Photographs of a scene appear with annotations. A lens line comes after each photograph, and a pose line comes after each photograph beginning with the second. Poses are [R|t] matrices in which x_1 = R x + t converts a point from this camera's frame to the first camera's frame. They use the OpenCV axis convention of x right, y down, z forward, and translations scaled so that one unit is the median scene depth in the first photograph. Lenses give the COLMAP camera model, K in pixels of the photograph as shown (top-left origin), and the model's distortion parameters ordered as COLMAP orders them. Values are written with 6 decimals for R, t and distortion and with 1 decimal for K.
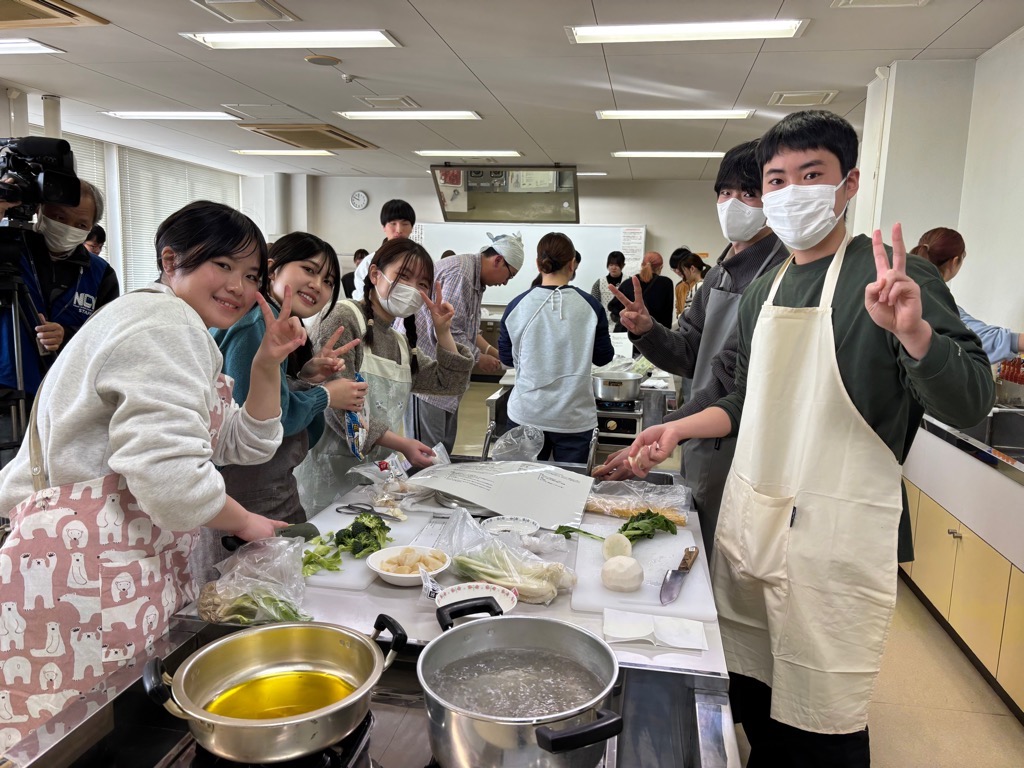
lens RADIAL K [[776.7, 0, 512.0], [0, 776.7, 384.0], [0, 0, 1]] dist [0.005733, 0.008558]
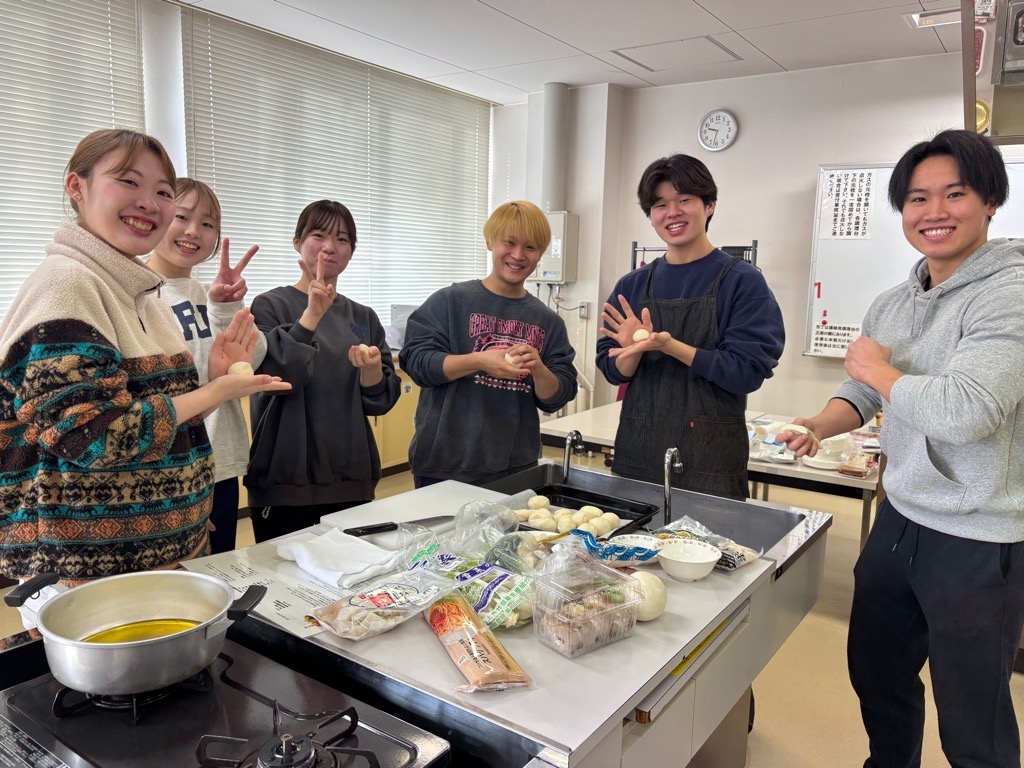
lens RADIAL K [[776.7, 0, 512.0], [0, 776.7, 384.0], [0, 0, 1]] dist [0.005733, 0.008558]
pose [[0.910152, 0.052310, -0.410959, -0.114627], [-0.059460, 0.998220, -0.004624, -0.081388], [0.409986, 0.028644, 0.911642, 0.556901]]
